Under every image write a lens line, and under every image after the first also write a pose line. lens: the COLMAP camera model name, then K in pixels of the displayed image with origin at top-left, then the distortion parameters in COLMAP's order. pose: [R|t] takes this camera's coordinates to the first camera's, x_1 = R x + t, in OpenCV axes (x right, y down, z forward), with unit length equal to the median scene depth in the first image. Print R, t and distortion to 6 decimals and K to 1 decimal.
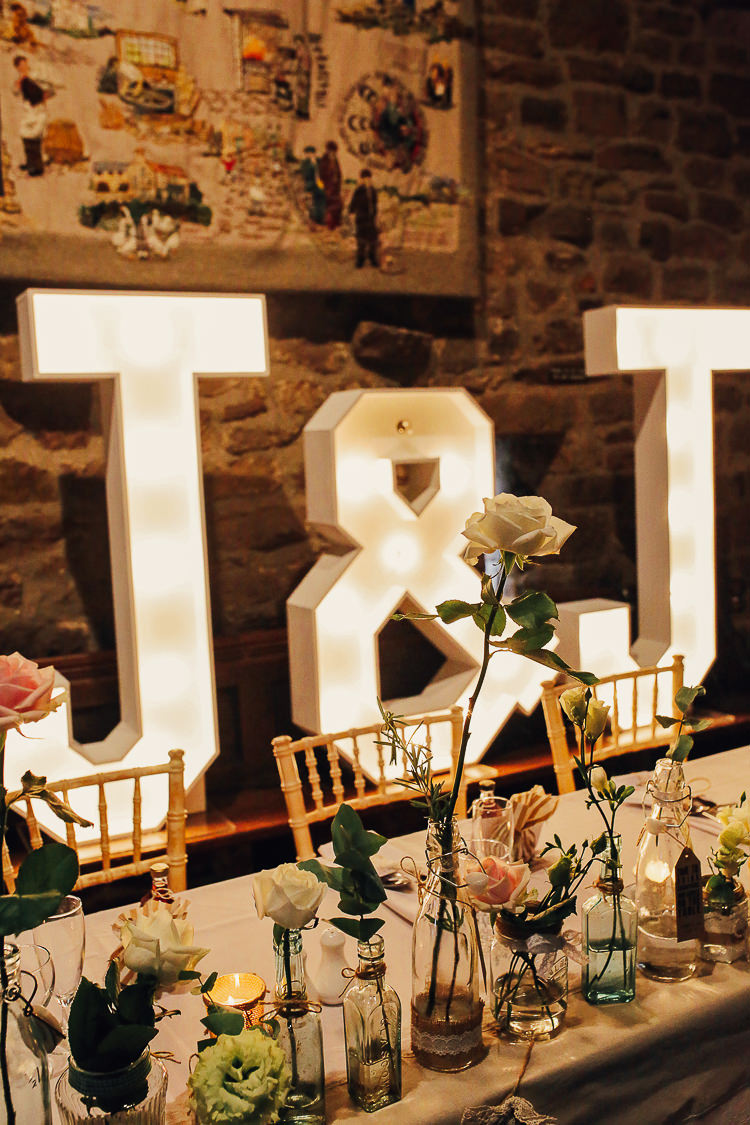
lens RADIAL K [[1078.4, 0, 373.4], [0, 1078.4, 563.5], [0, 0, 1]] dist [-0.043881, 0.000000]
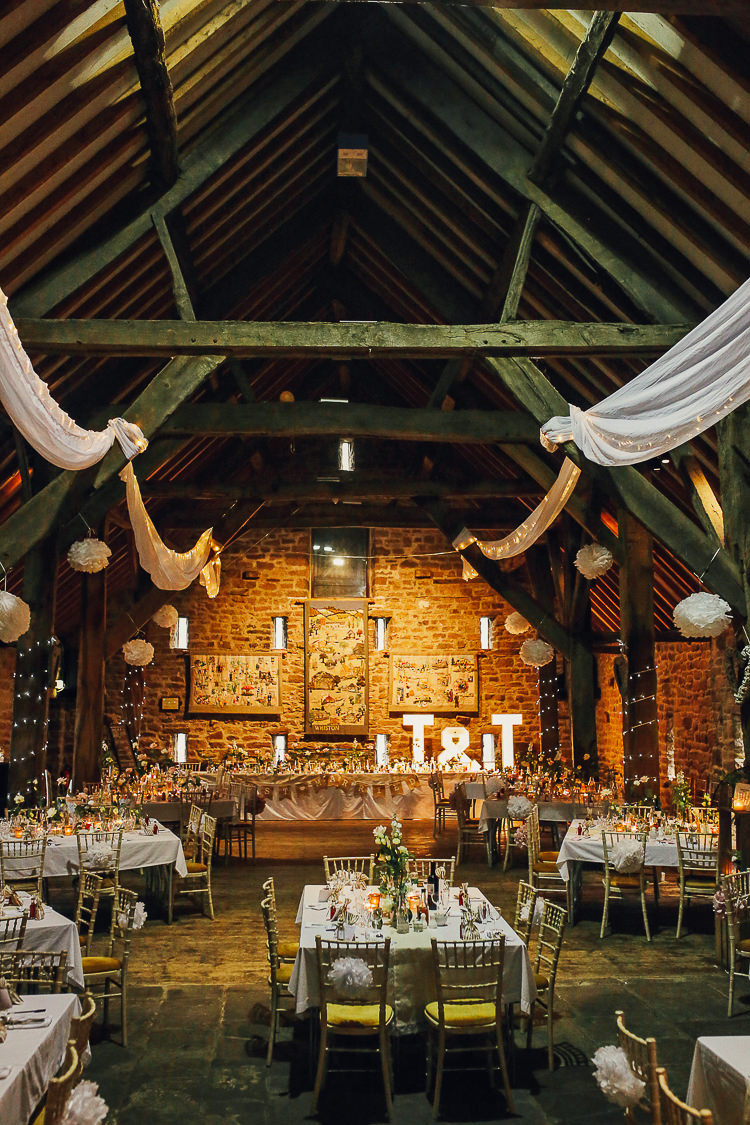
lens RADIAL K [[1078.4, 0, 371.8], [0, 1078.4, 567.3], [0, 0, 1]] dist [-0.043881, 0.000000]
pose [[0.878050, -0.036785, -0.477153, 2.766638], [-0.085521, 0.968932, -0.232071, 0.474791], [0.470865, 0.244576, 0.847625, -5.135266]]
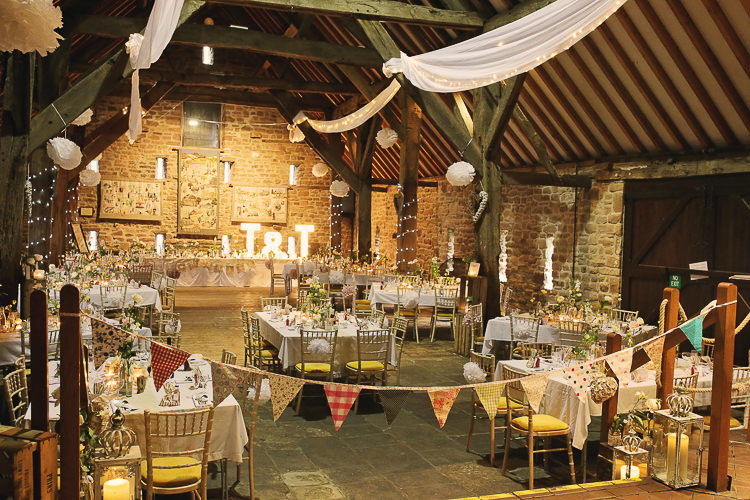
lens RADIAL K [[719.0, 0, 376.9], [0, 719.0, 252.9], [0, 0, 1]] dist [-0.043881, 0.000000]
pose [[0.977019, 0.063186, -0.203571, 2.511531], [-0.082775, 0.992569, -0.089187, 0.608464], [0.196423, 0.103988, 0.974989, -5.819767]]
